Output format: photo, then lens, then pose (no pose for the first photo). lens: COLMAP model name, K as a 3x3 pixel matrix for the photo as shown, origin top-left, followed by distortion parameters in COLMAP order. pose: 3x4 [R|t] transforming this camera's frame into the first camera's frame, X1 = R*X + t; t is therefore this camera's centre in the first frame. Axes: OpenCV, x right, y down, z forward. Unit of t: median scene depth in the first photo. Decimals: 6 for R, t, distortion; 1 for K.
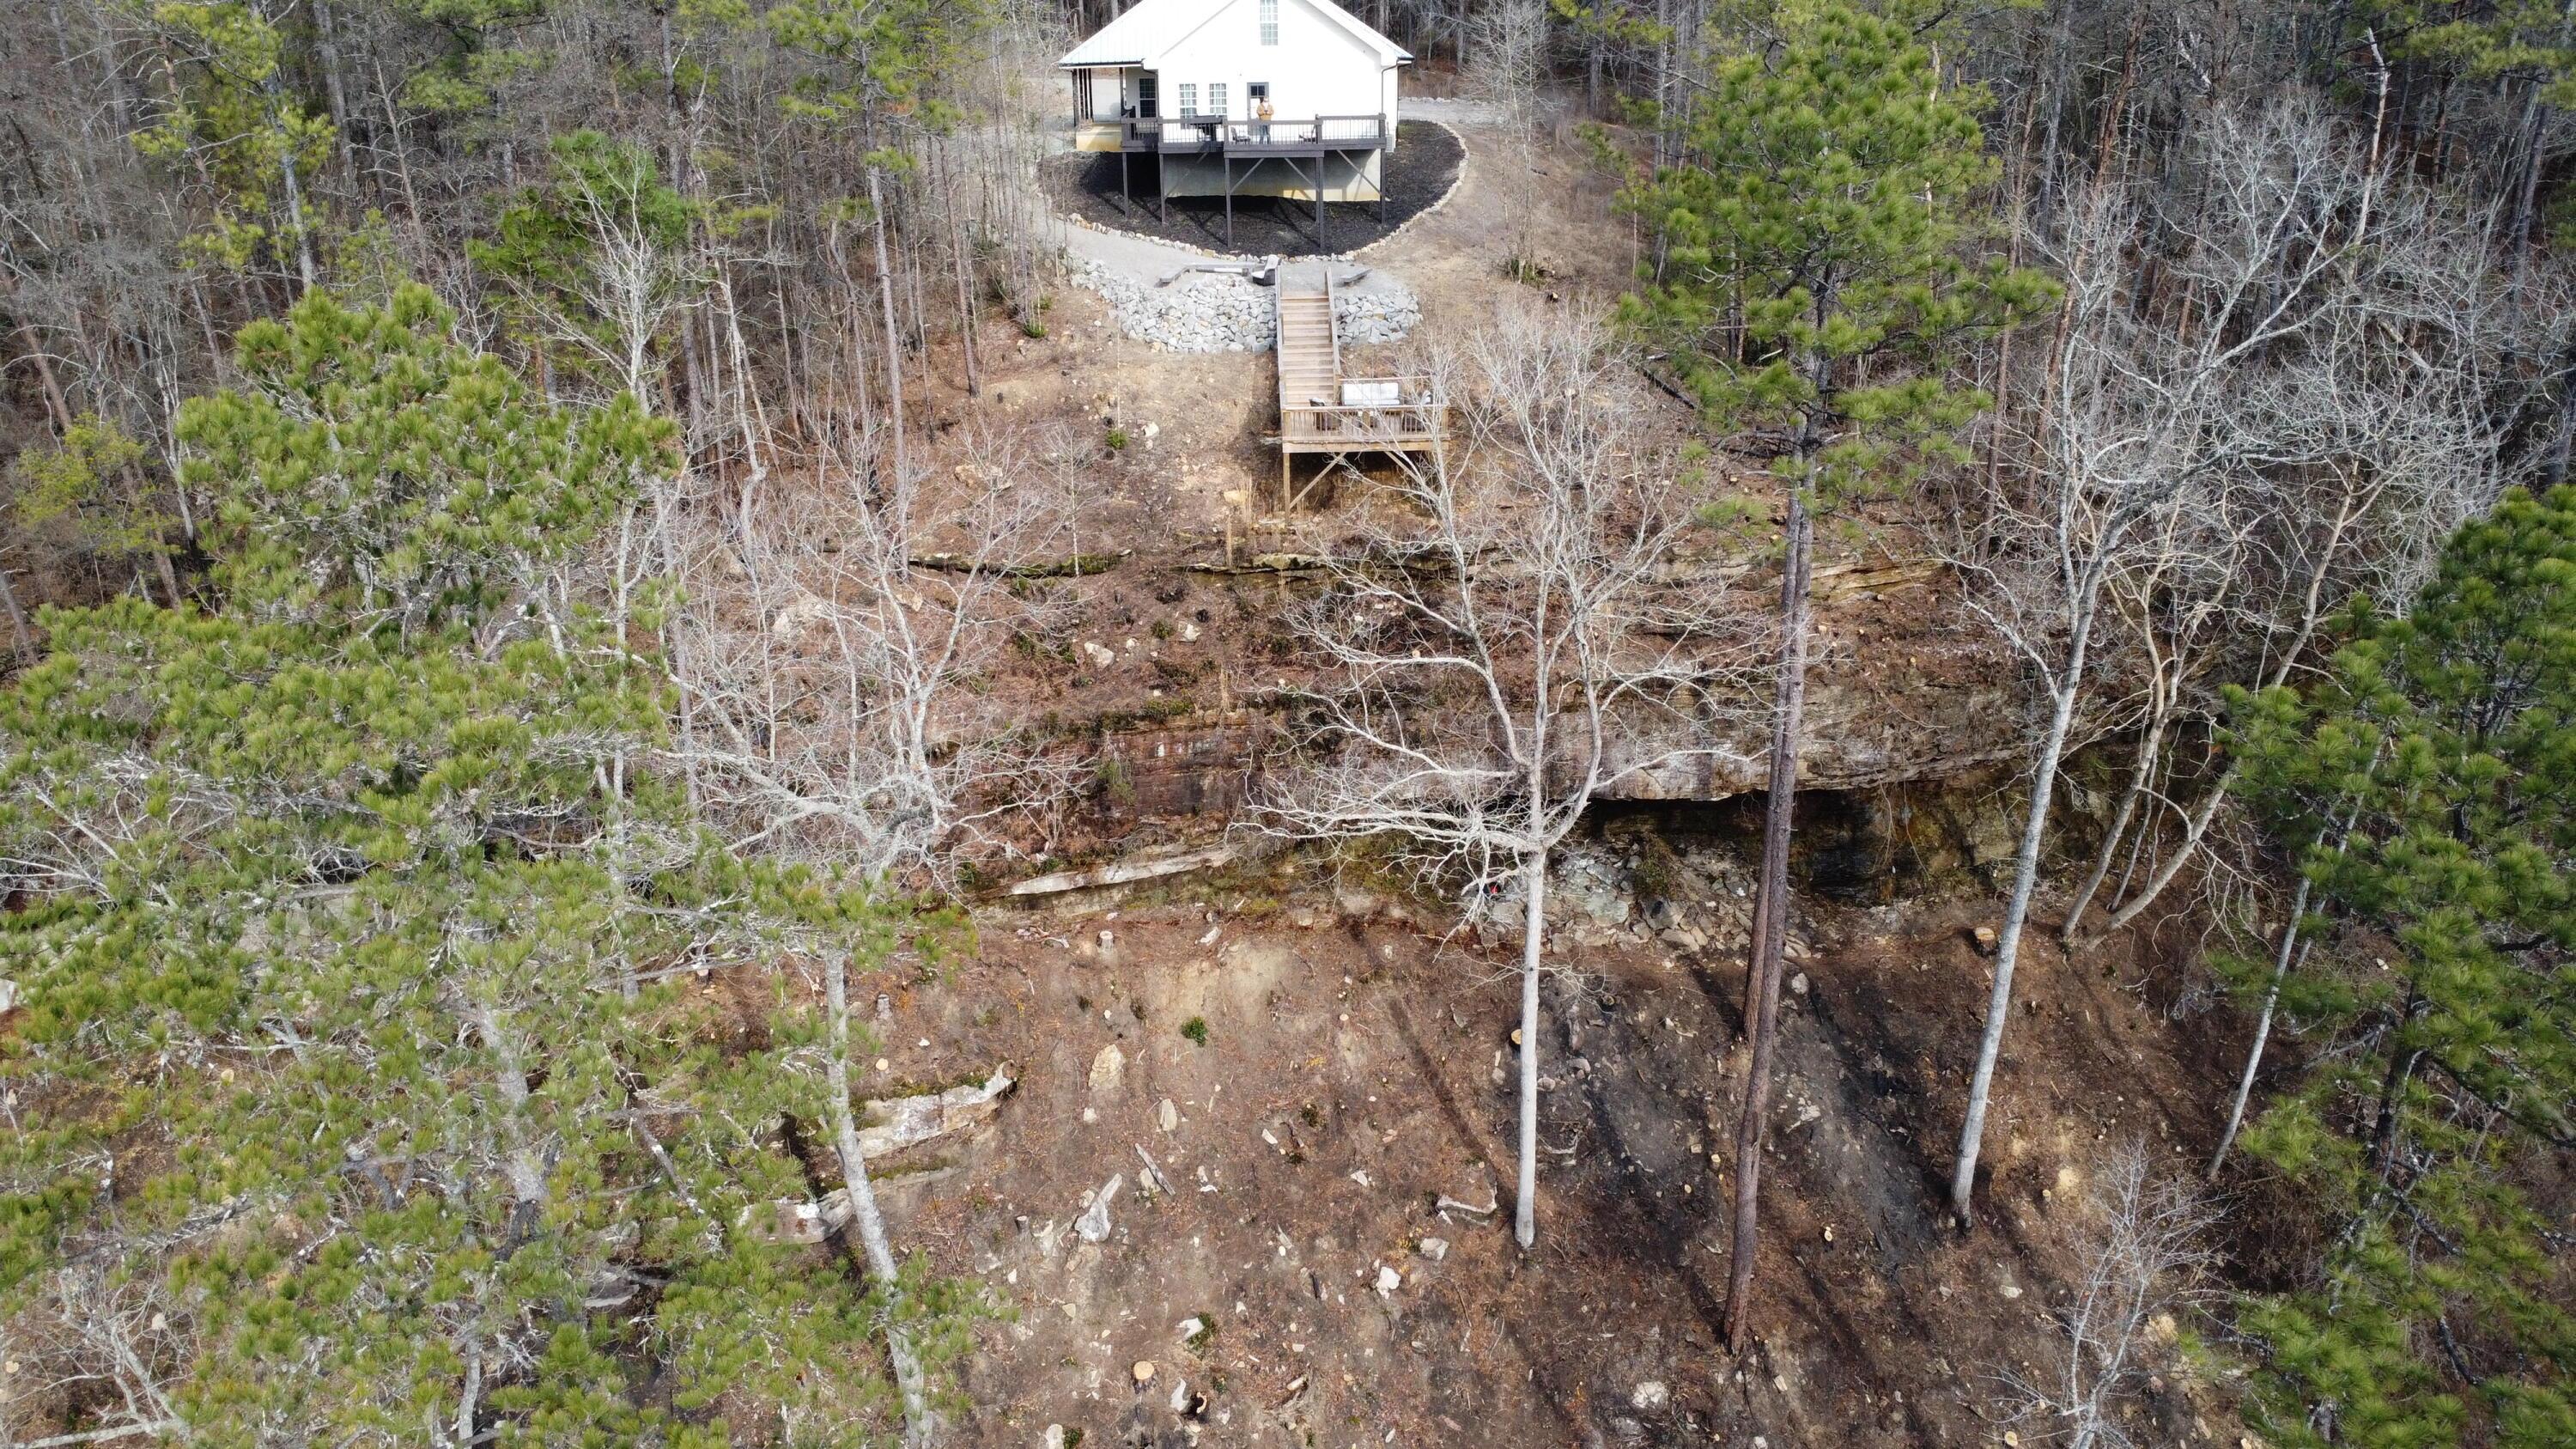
lens RADIAL K [[1883.7, 0, 1278.9], [0, 1883.7, 726.9], [0, 0, 1]] dist [-0.030970, -0.004603]
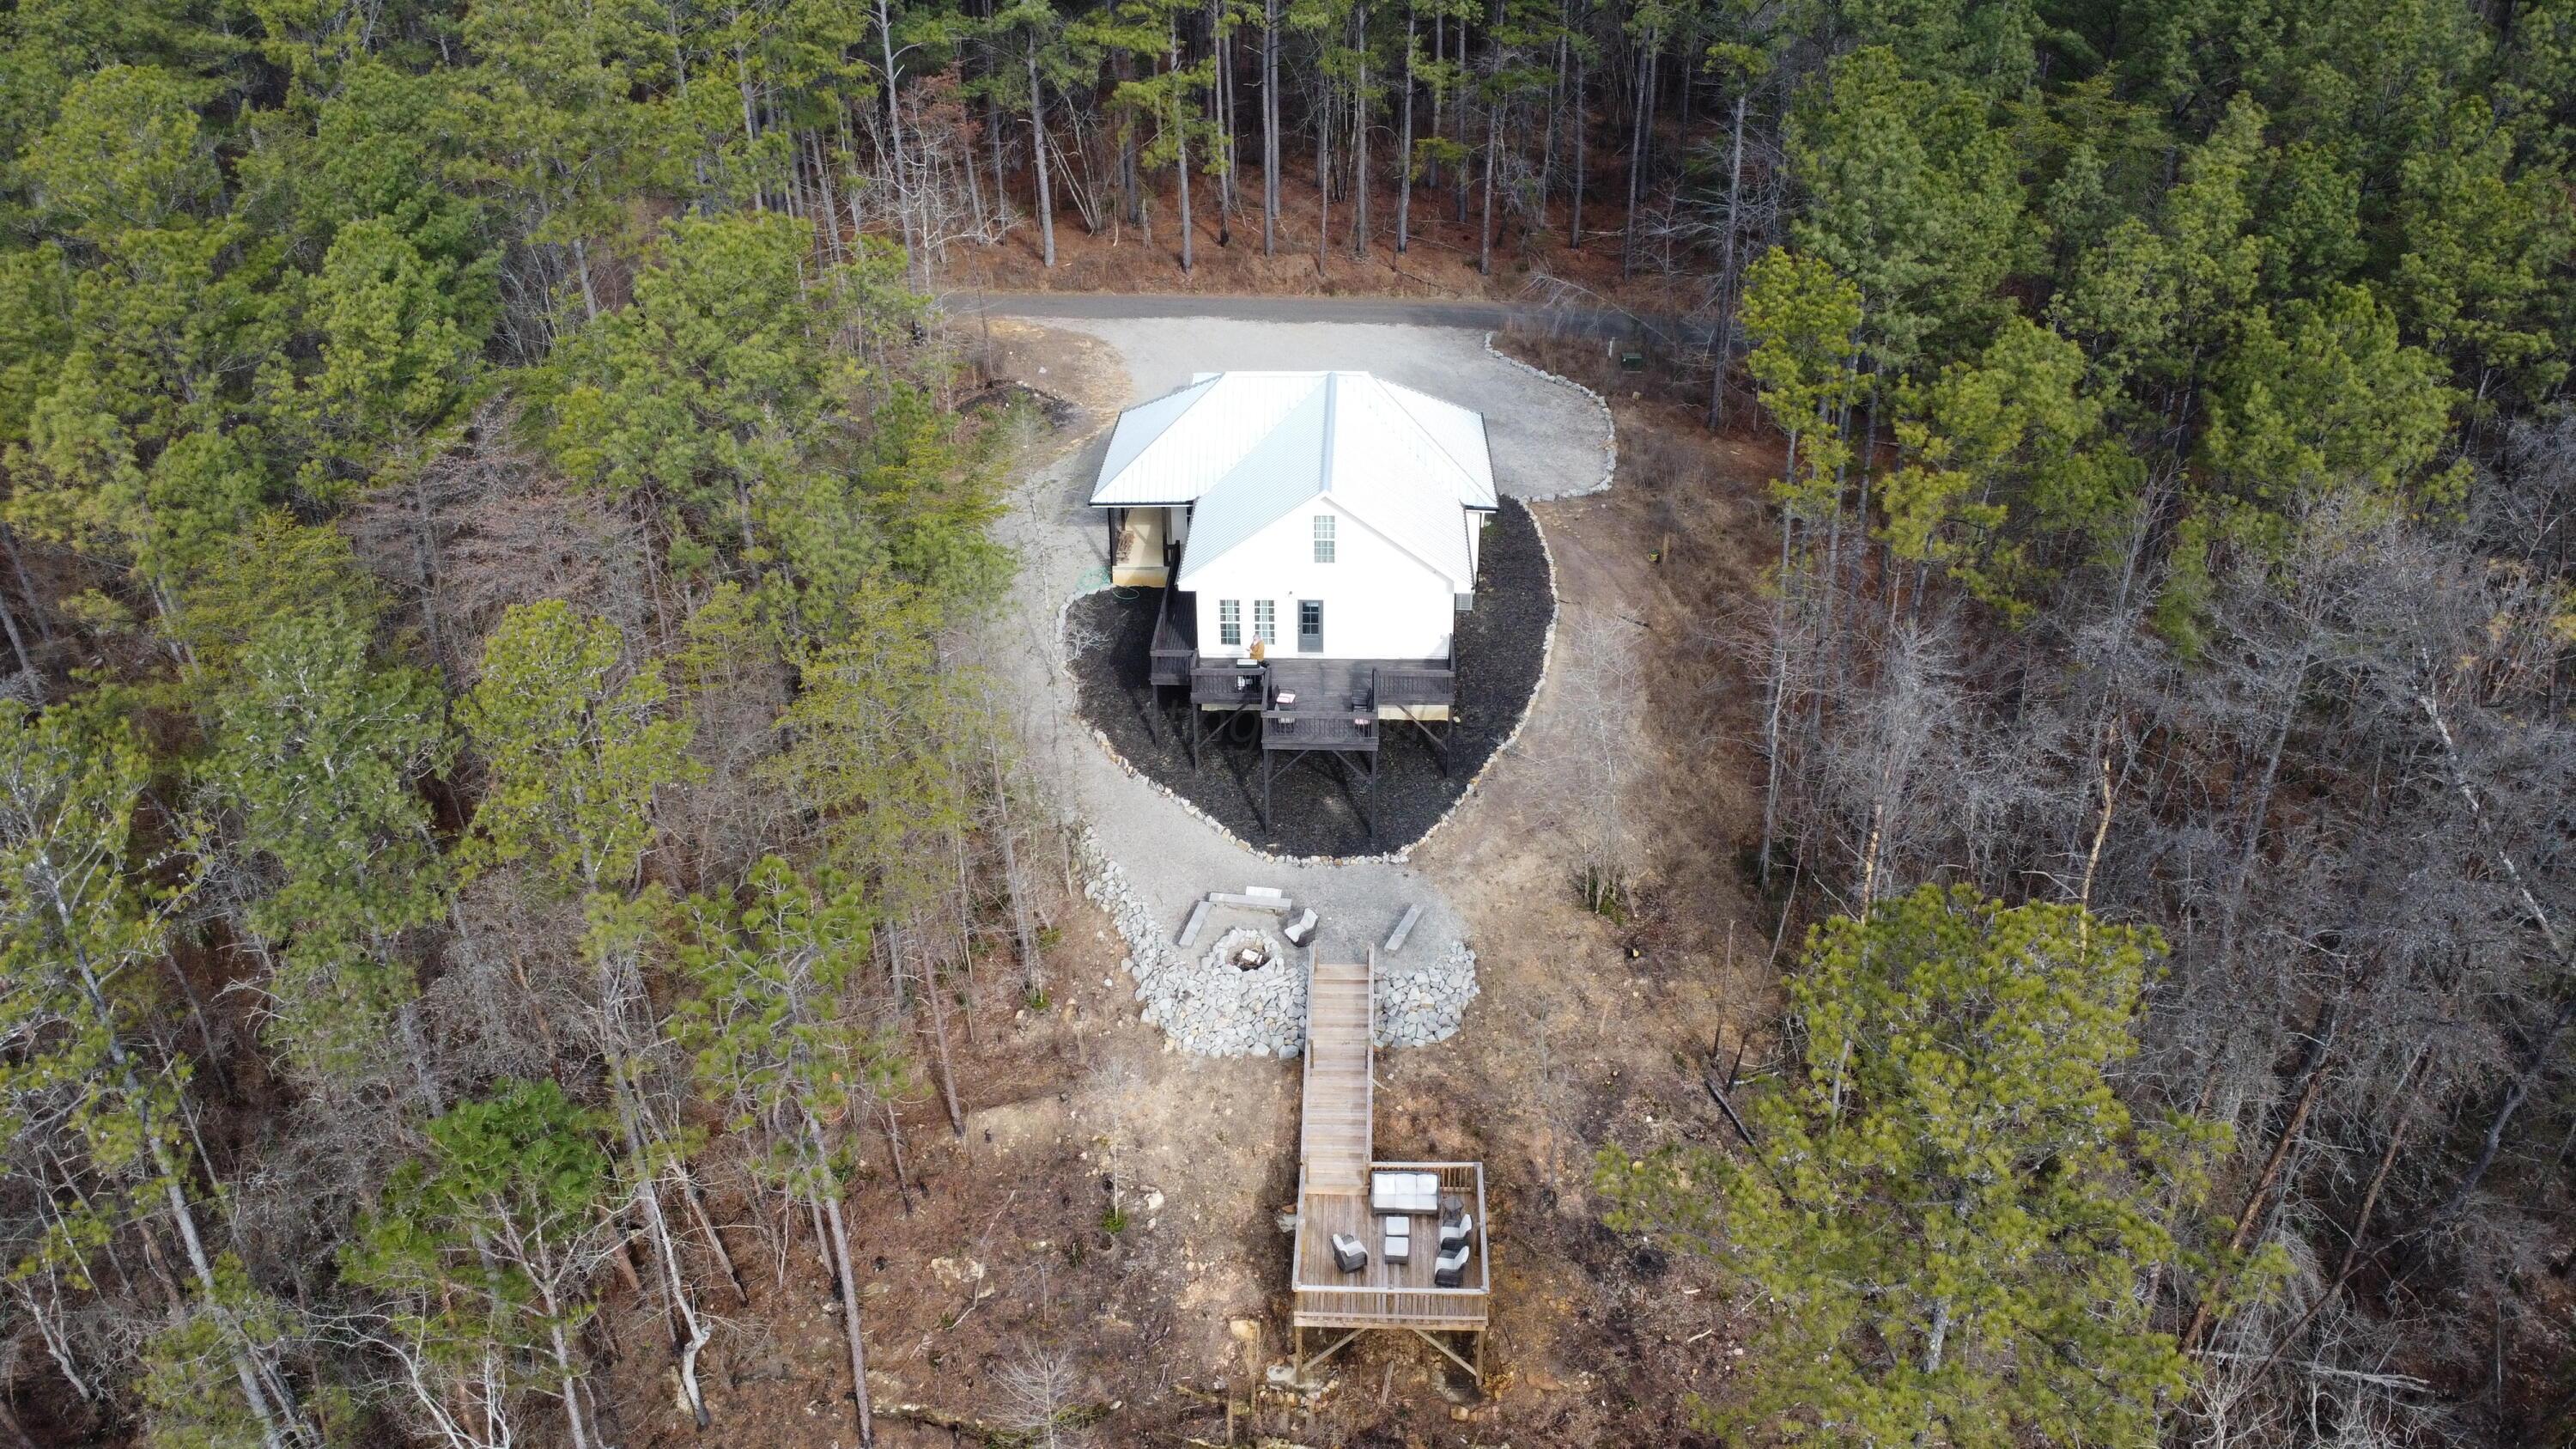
lens RADIAL K [[1883.7, 0, 1278.9], [0, 1883.7, 726.9], [0, 0, 1]] dist [-0.030970, -0.004603]
pose [[0.997645, 0.034324, -0.059380, 0.031794], [-0.026237, 0.990906, 0.131972, -0.456930], [0.063370, -0.130104, 0.989473, 0.152009]]
